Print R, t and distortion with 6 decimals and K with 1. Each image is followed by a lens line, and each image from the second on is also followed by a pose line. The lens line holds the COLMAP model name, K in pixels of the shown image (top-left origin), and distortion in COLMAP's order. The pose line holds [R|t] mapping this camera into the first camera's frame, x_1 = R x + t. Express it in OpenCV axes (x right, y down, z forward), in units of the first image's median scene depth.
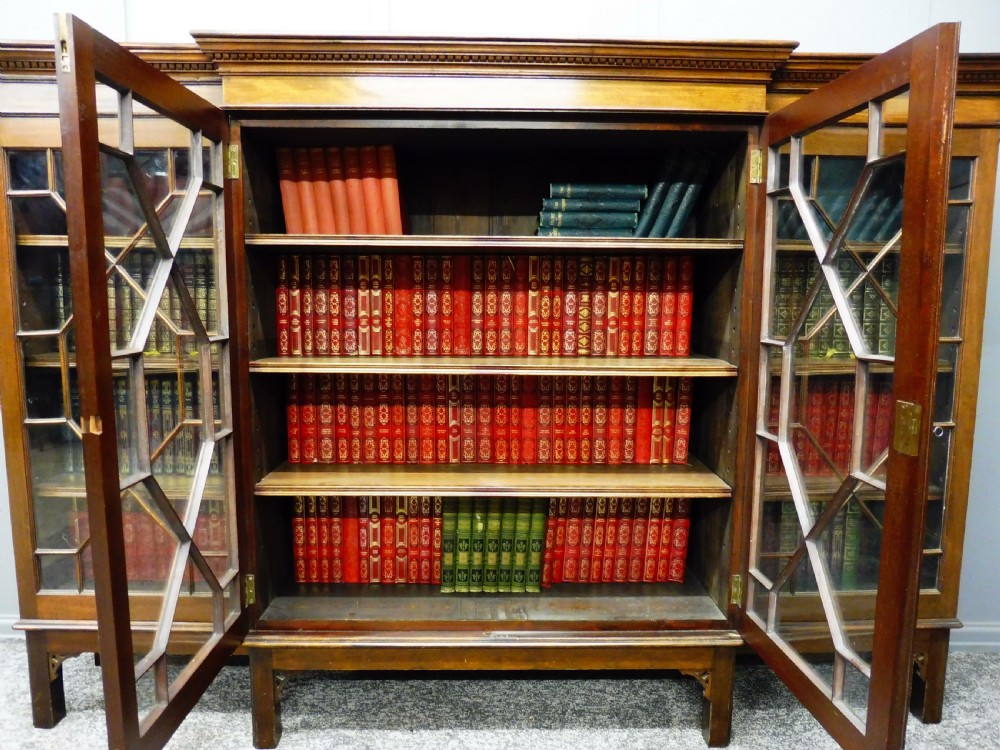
lens RADIAL K [[730.7, 0, 499.1], [0, 730.7, 379.9], [0, 0, 1]] dist [-0.052827, 0.028084]
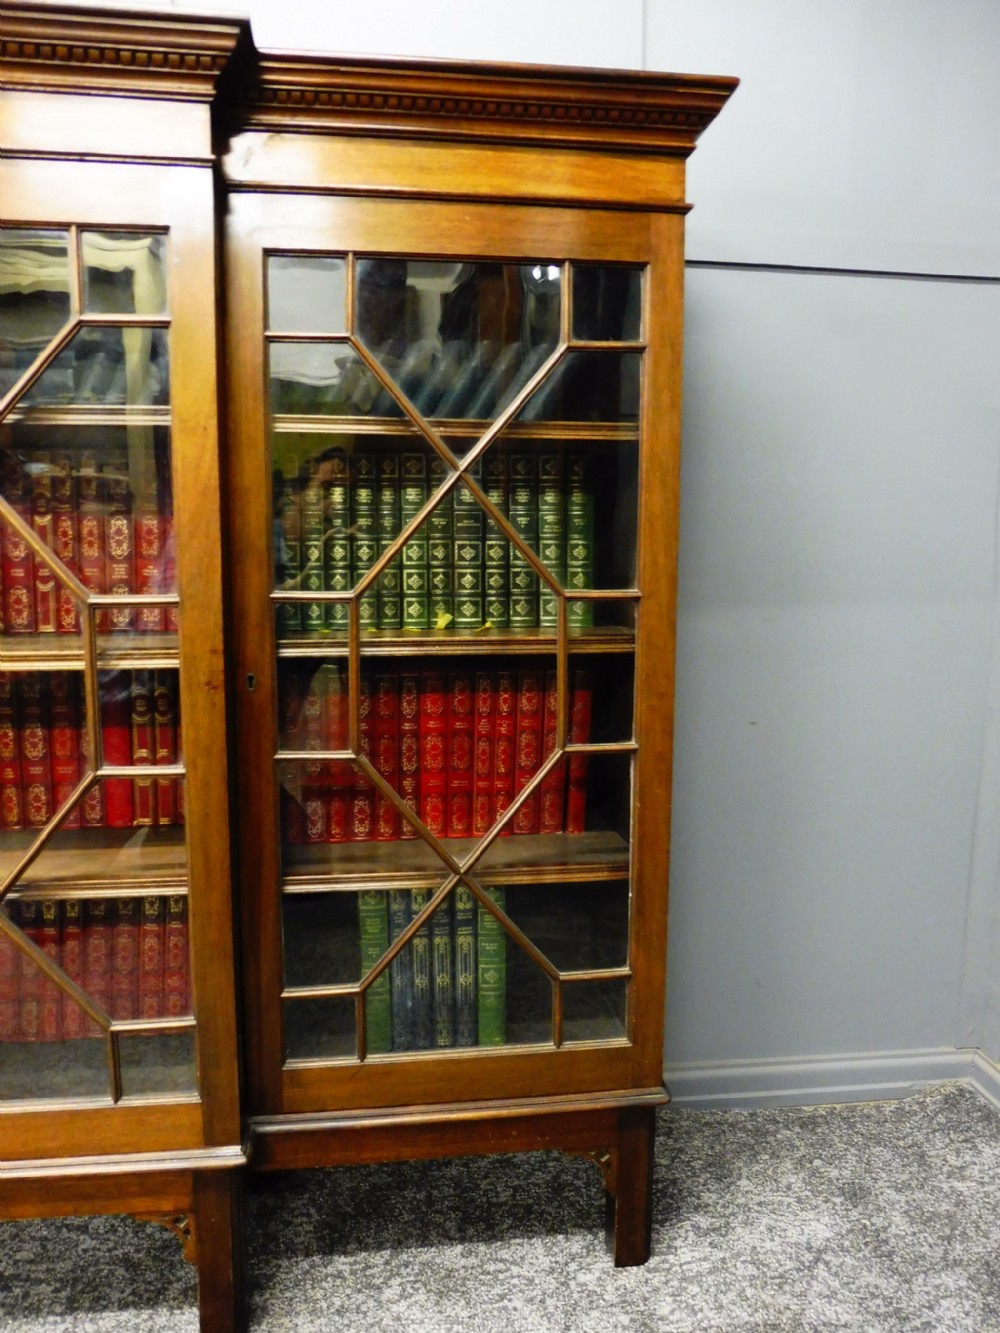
lens RADIAL K [[974.1, 0, 481.9], [0, 974.1, 675.5], [0, 0, 1]] dist [-0.052827, 0.028084]
pose [[0.994217, -0.017651, 0.105932, 0.418760], [0.017310, 0.999842, 0.004145, 0.001800], [-0.105989, -0.002287, 0.994365, 0.252796]]
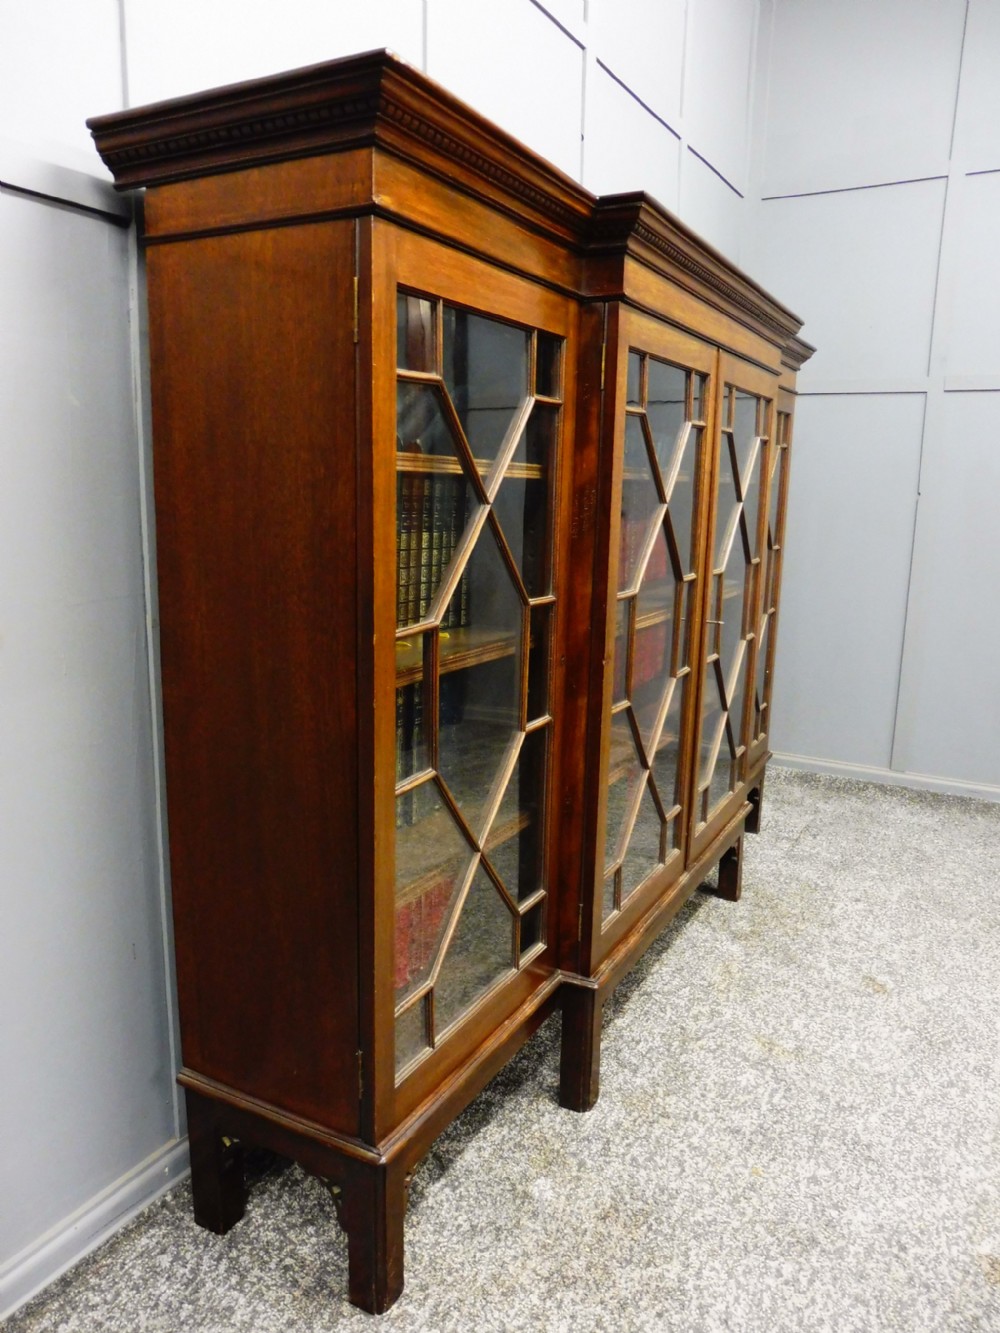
lens RADIAL K [[974.1, 0, 495.9], [0, 974.1, 673.2], [0, 0, 1]] dist [-0.052827, 0.028084]
pose [[0.485598, -0.169428, 0.857606, -1.172401], [0.086703, 0.985536, 0.145609, -0.127449], [-0.869872, 0.003649, 0.493264, 0.532231]]
